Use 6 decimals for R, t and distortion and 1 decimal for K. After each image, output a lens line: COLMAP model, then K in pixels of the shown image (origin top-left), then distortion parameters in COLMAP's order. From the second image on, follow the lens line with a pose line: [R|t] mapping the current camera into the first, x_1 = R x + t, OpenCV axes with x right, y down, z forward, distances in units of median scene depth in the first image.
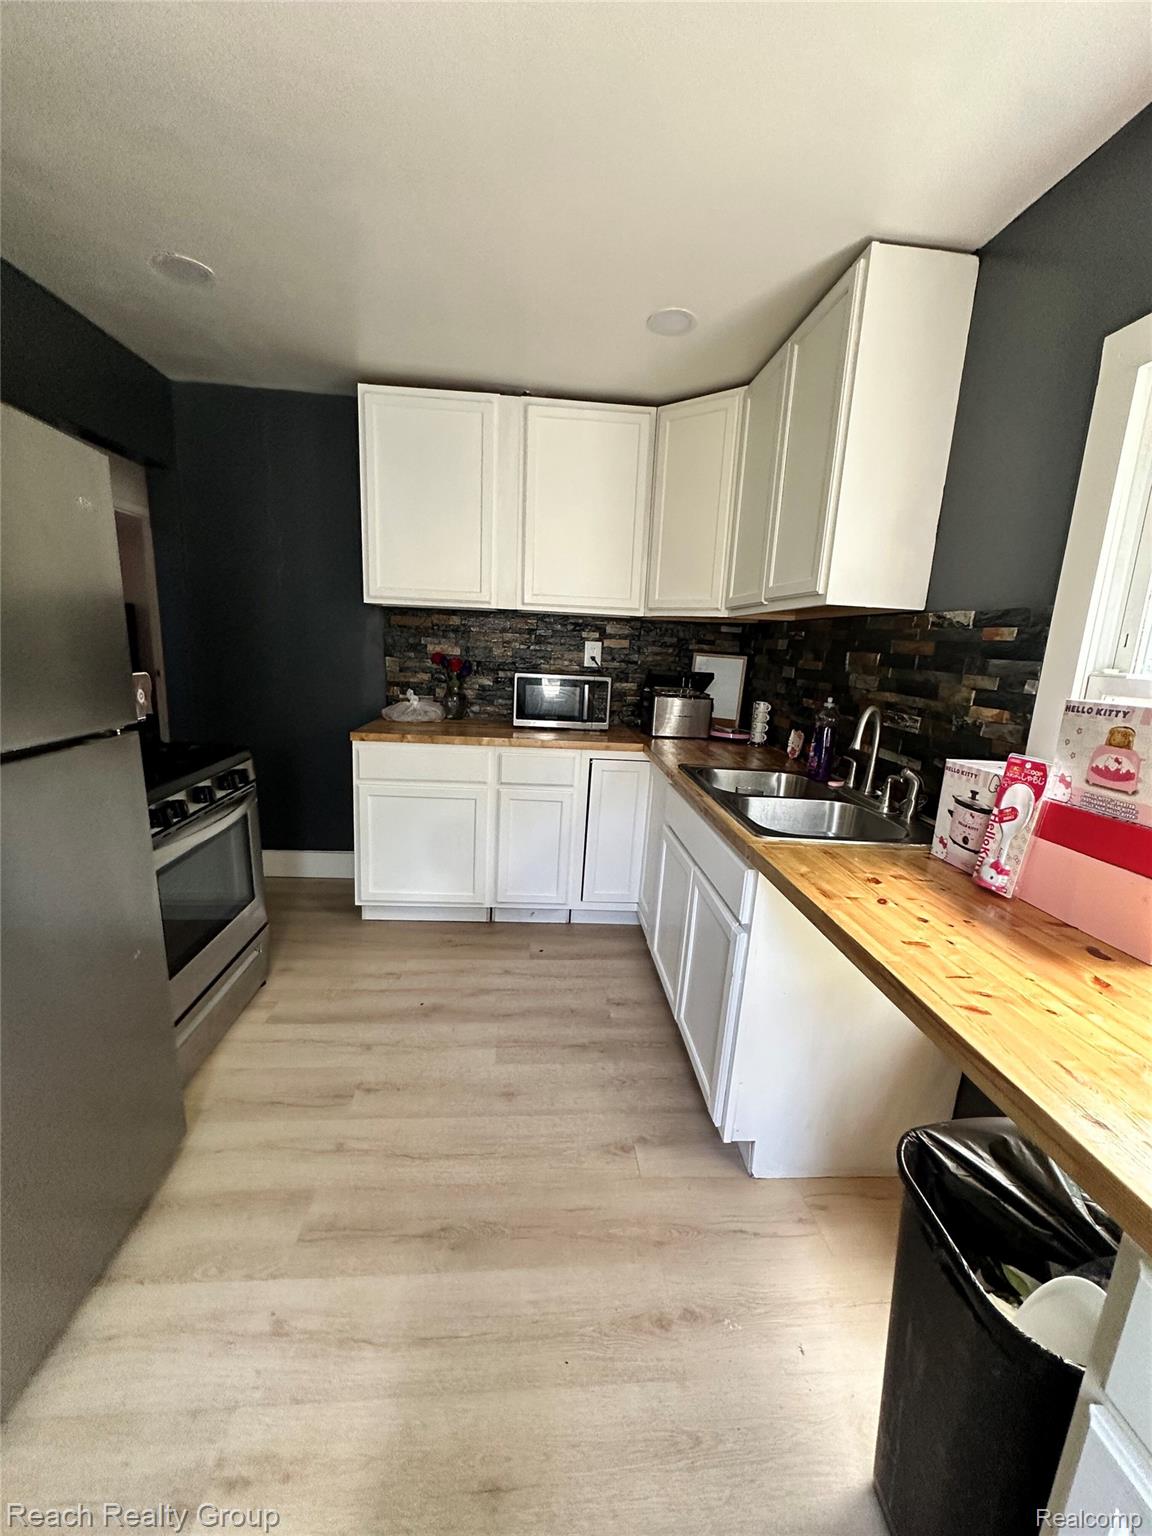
lens RADIAL K [[611.5, 0, 577.1], [0, 611.5, 763.5], [0, 0, 1]] dist [-0.002190, 0.000179]
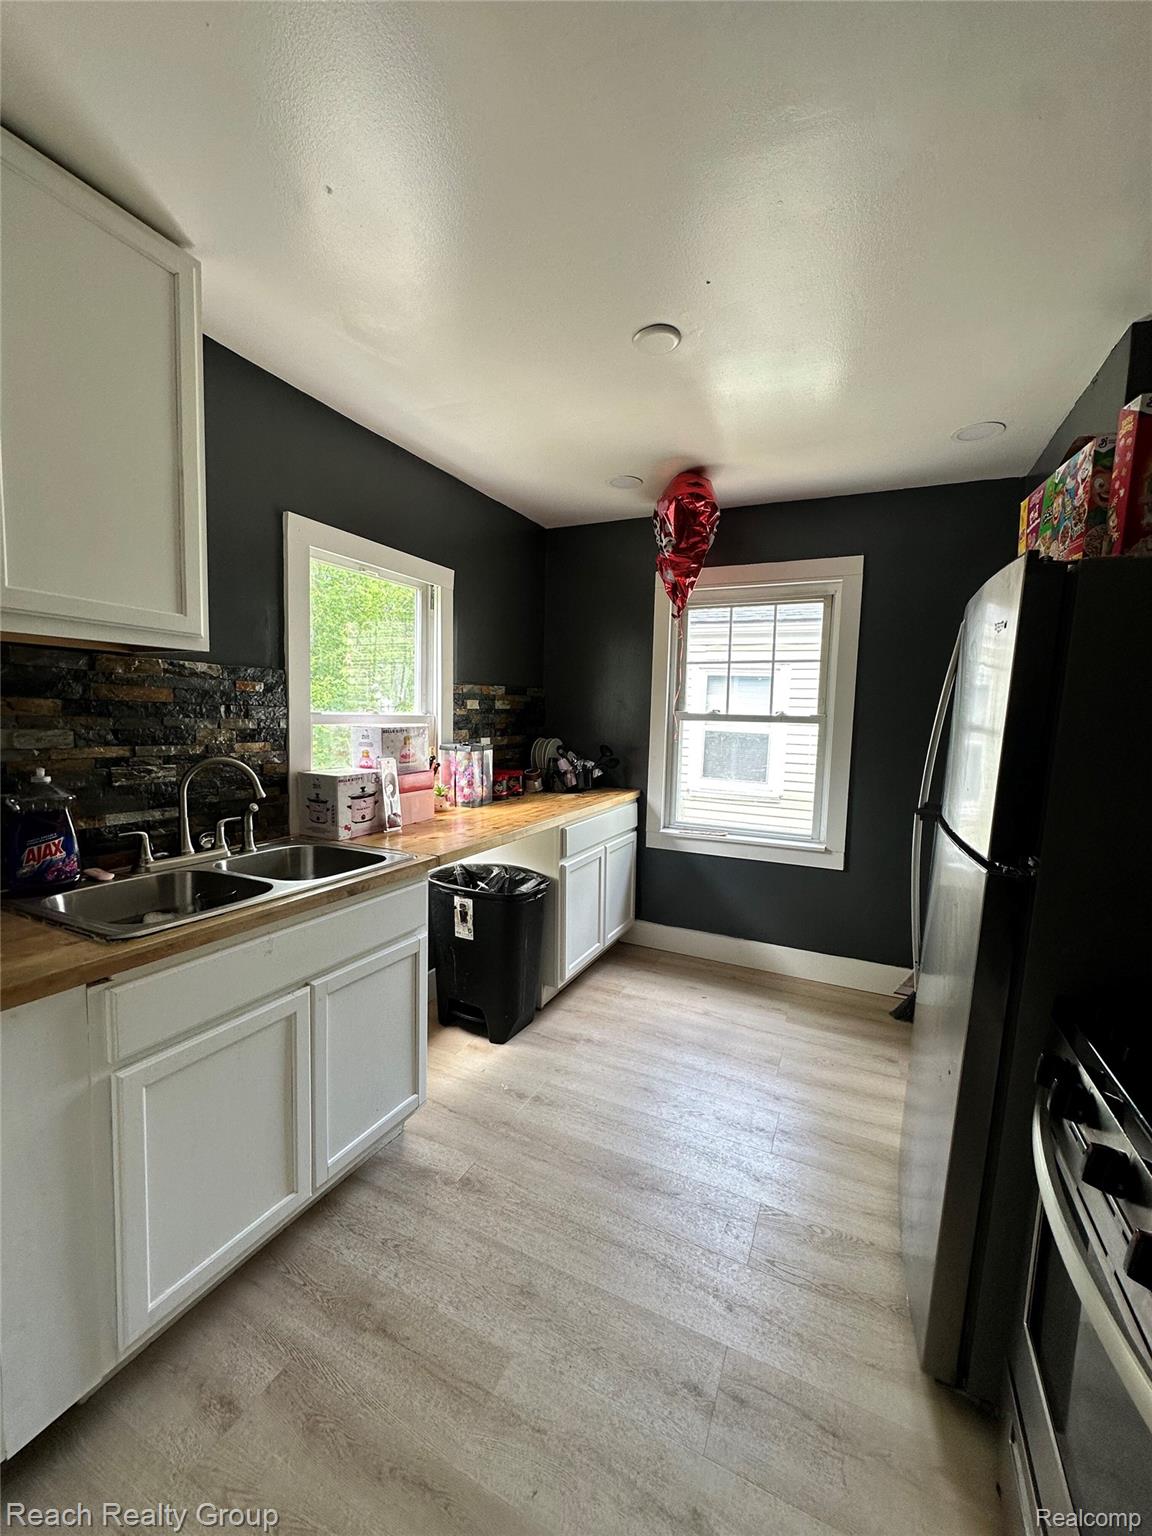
lens RADIAL K [[613.0, 0, 575.9], [0, 613.0, 765.9], [0, 0, 1]] dist [-0.000695, 0.000150]
pose [[-0.862805, -0.121398, 0.490745, -0.494622], [0.022849, 0.960382, 0.277748, -0.340403], [-0.505021, 0.250856, -0.825848, 1.519915]]
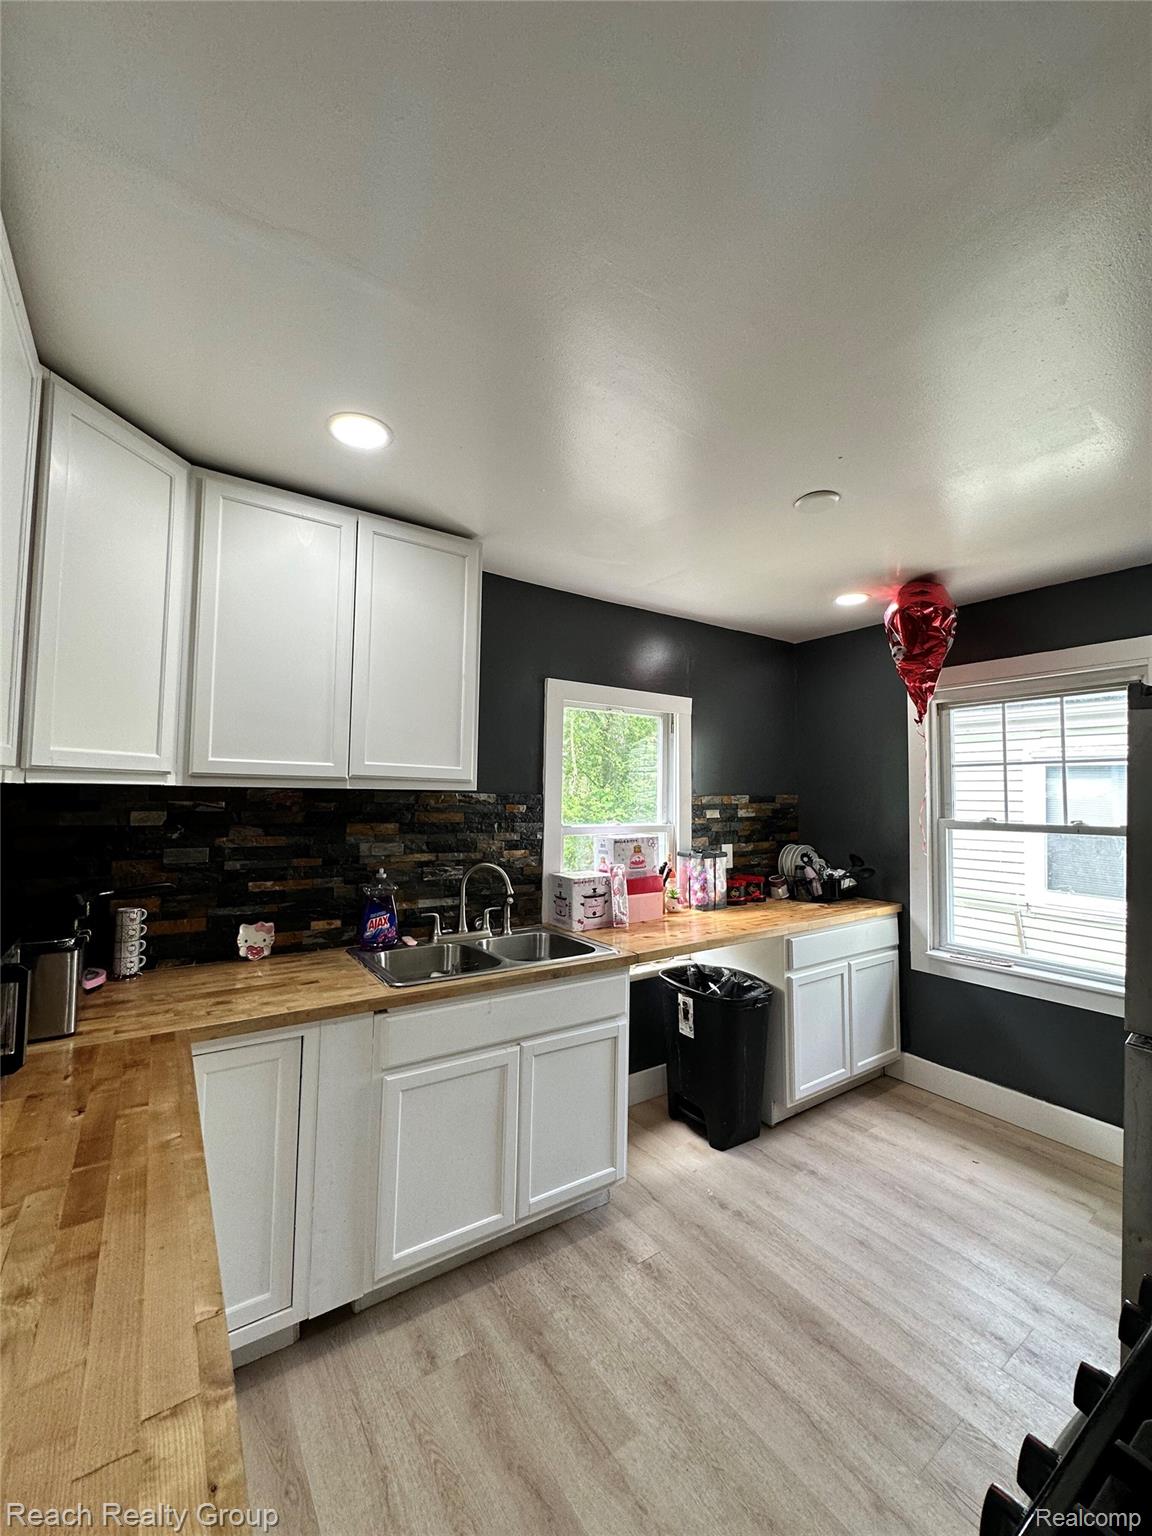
lens RADIAL K [[611.5, 0, 577.1], [0, 611.5, 763.5], [0, 0, 1]] dist [-0.002190, 0.000179]
pose [[-0.501126, -0.015412, 0.865237, -0.796332], [0.125377, 0.987999, 0.090214, -0.409805], [-0.856244, 0.153689, -0.493180, 1.457797]]
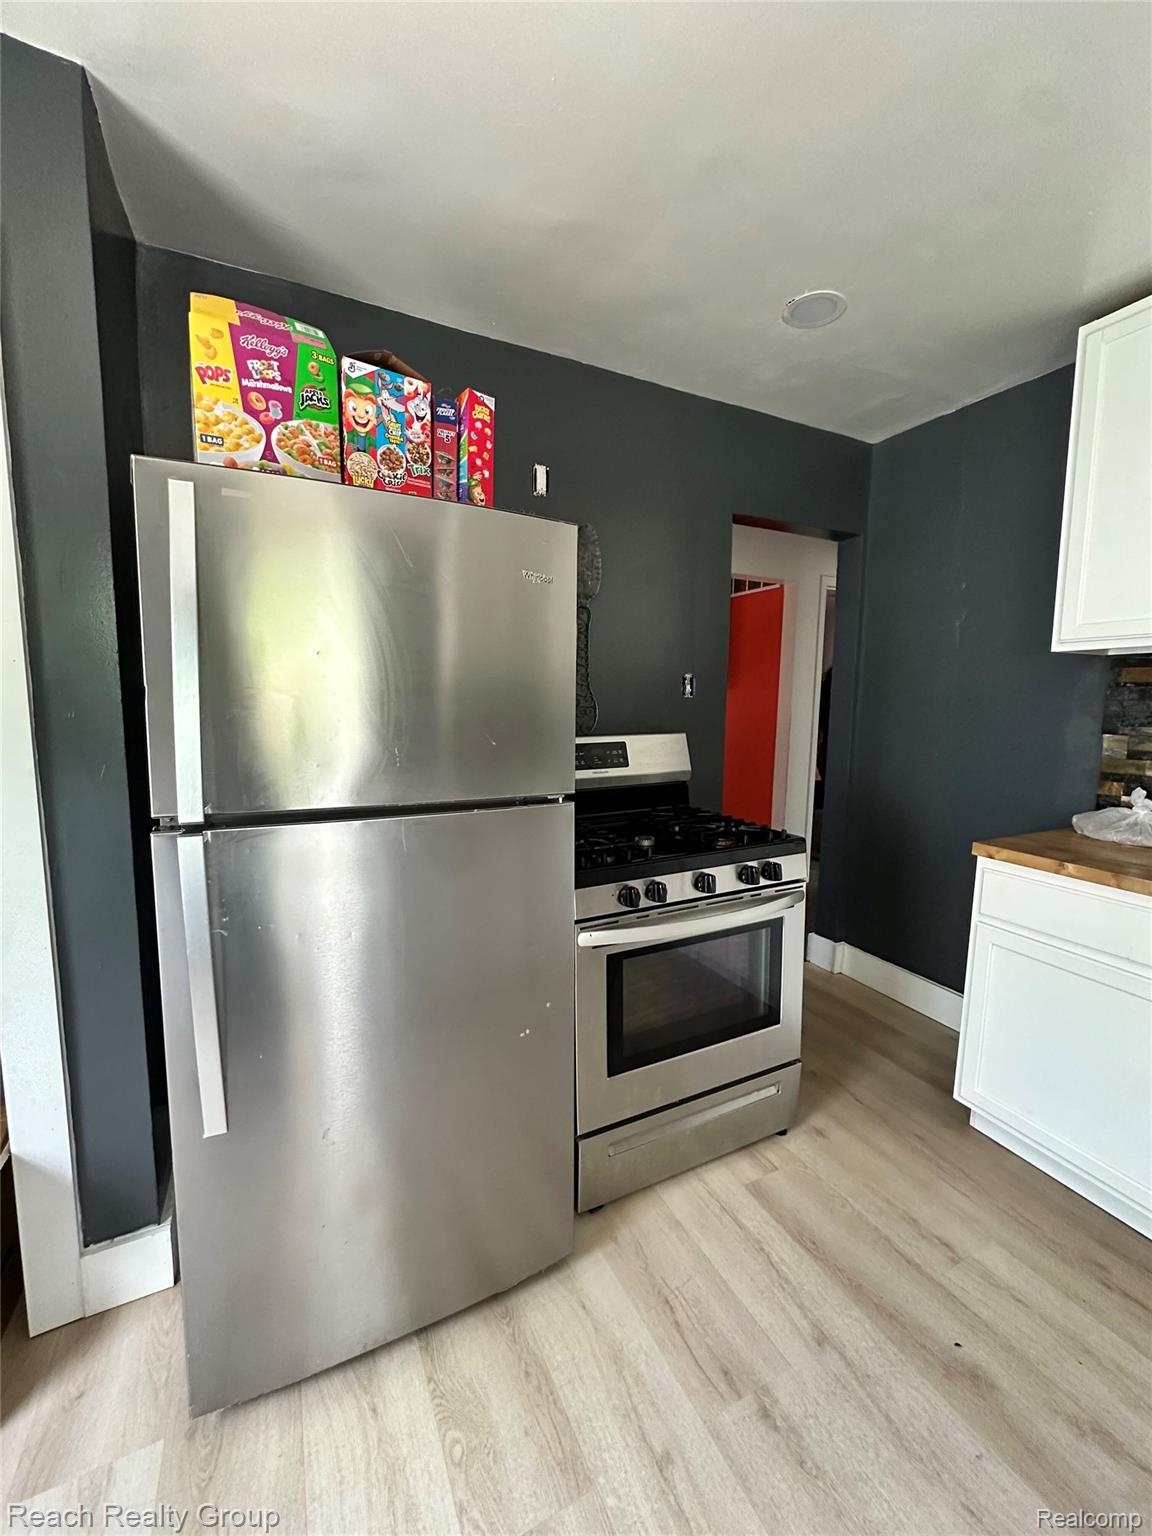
lens RADIAL K [[613.0, 0, 575.9], [0, 613.0, 765.9], [0, 0, 1]] dist [-0.000695, 0.000150]
pose [[0.371016, 0.062560, -0.926517, 0.131414], [-0.173682, 0.984797, -0.003054, -0.084208], [0.912240, 0.162052, 0.376241, 0.501566]]
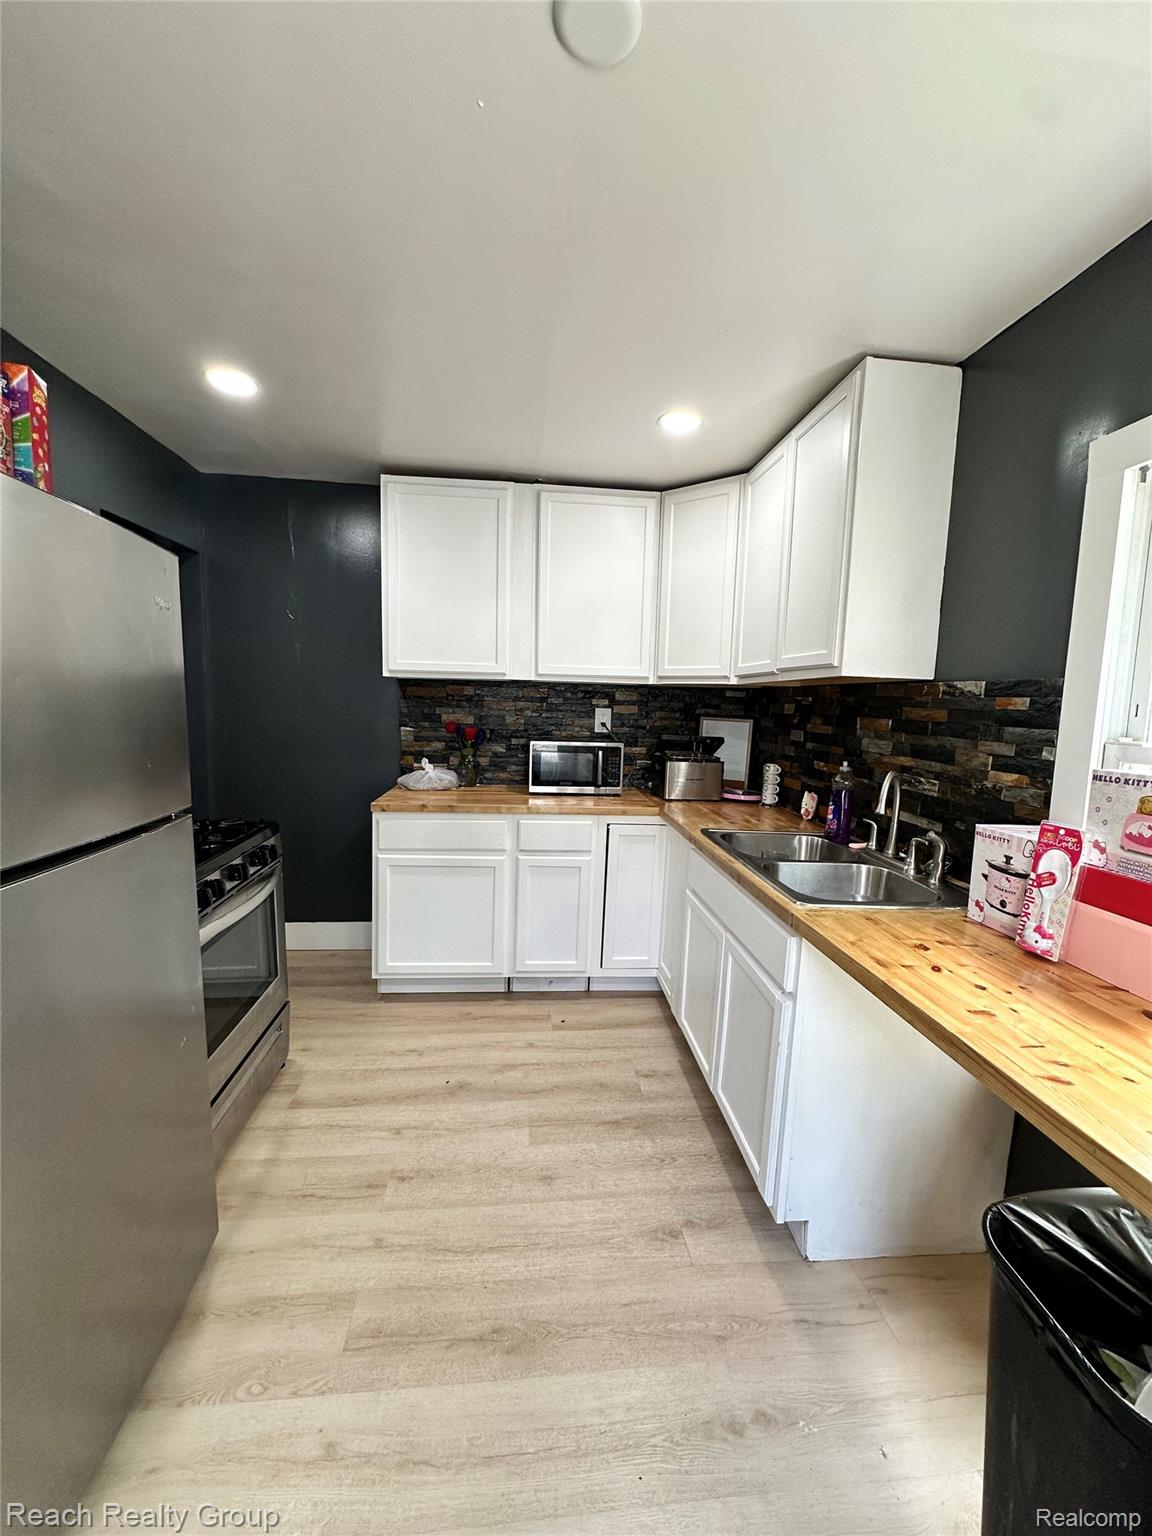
lens RADIAL K [[611.5, 0, 577.1], [0, 611.5, 763.5], [0, 0, 1]] dist [-0.002190, 0.000179]
pose [[0.999577, -0.020276, 0.020840, -0.074863], [0.022123, 0.995458, -0.092591, -0.022878], [-0.018868, 0.093013, 0.995486, -0.027092]]
